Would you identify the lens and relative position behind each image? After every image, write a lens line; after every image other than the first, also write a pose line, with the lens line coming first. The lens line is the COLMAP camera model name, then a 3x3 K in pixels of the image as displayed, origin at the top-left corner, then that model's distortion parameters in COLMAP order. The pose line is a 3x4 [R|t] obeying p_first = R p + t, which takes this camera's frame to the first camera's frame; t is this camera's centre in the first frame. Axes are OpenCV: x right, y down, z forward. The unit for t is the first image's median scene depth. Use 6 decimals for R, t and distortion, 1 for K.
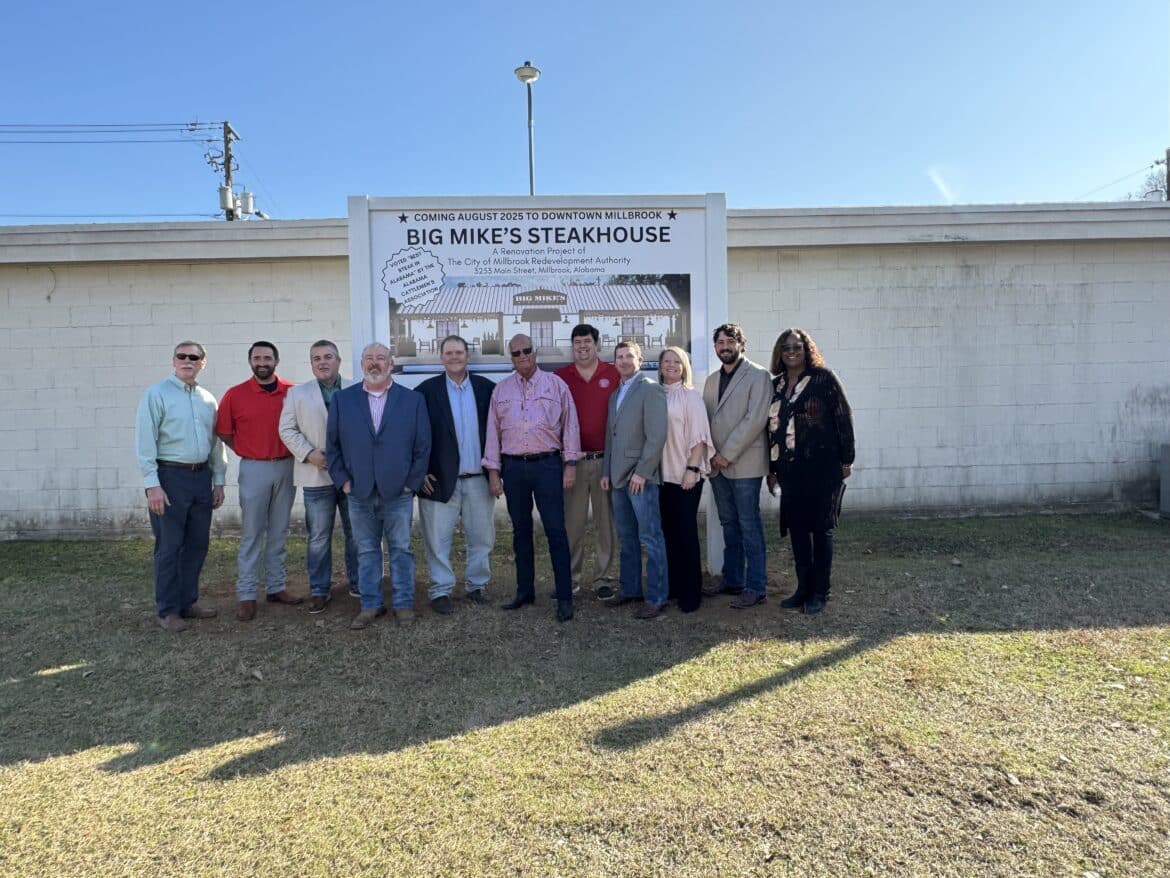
lens RADIAL K [[766.4, 0, 574.4], [0, 766.4, 437.0], [0, 0, 1]] dist [0.000579, -0.000473]
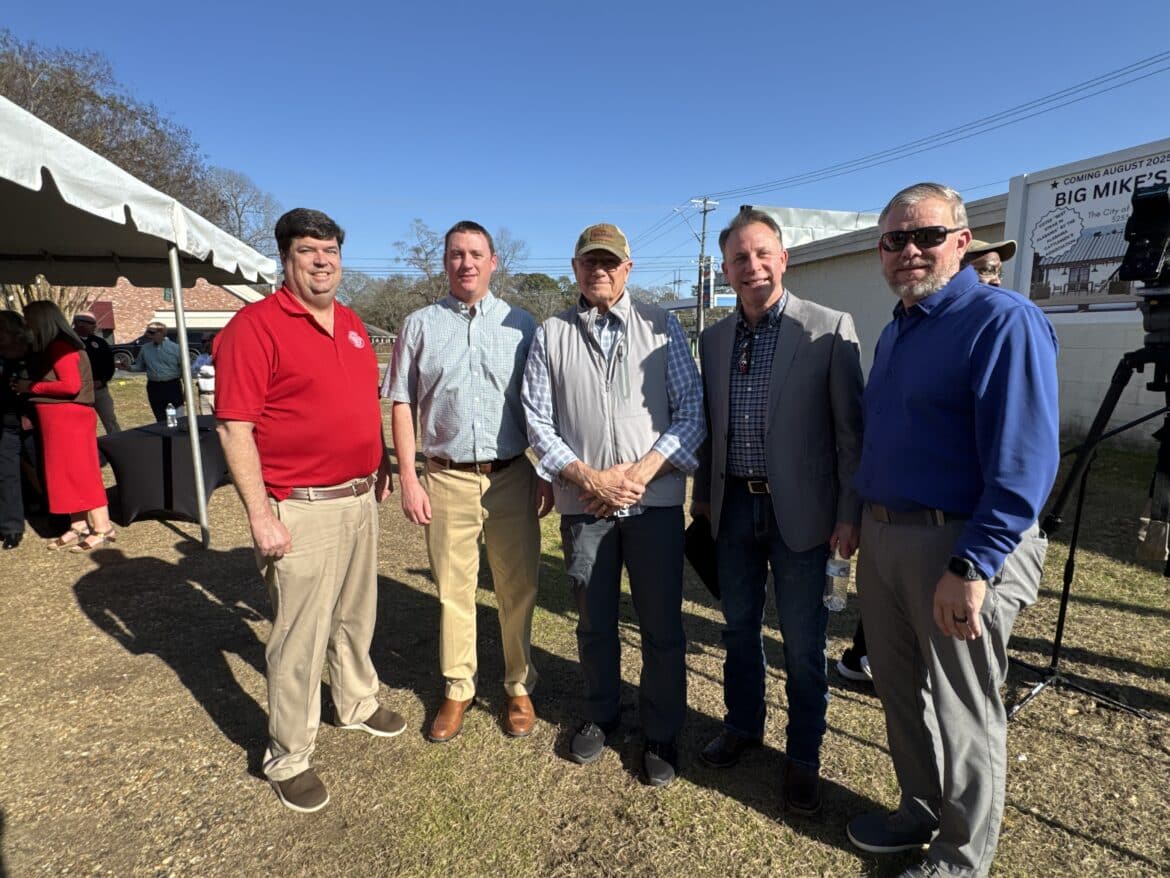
lens RADIAL K [[604.9, 0, 584.9], [0, 604.9, 436.1], [0, 0, 1]] dist [0.000265, 0.000363]
pose [[0.266955, 0.172255, -0.948190, 0.566623], [-0.030838, 0.984919, 0.170245, -0.029359], [0.963215, -0.016207, 0.268241, 0.002395]]
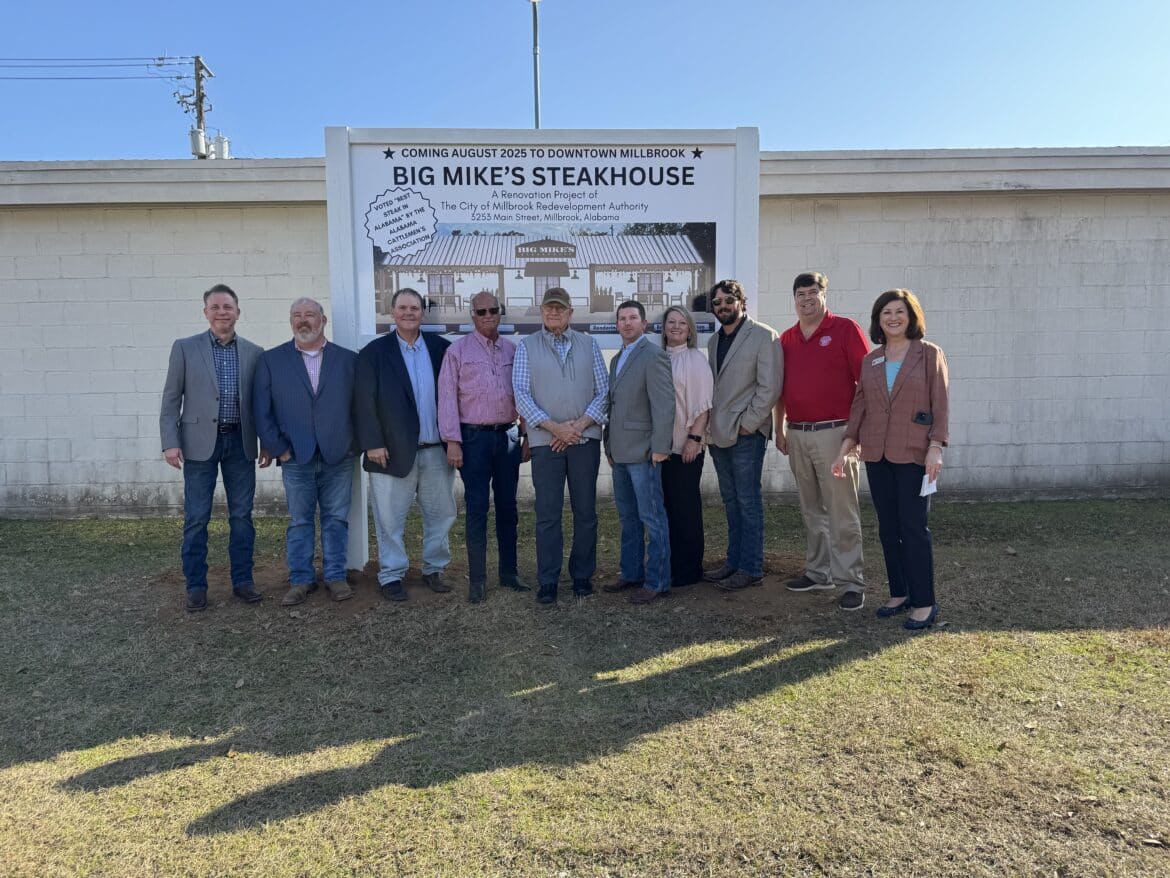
lens RADIAL K [[817.9, 0, 585.5], [0, 817.9, 446.5], [0, 0, 1]] dist [0.120873, -0.181544]
pose [[0.999964, 0.007920, 0.002883, 0.000259], [-0.008031, 0.999133, 0.040848, 0.006862], [-0.002557, -0.040870, 0.999161, 0.041796]]
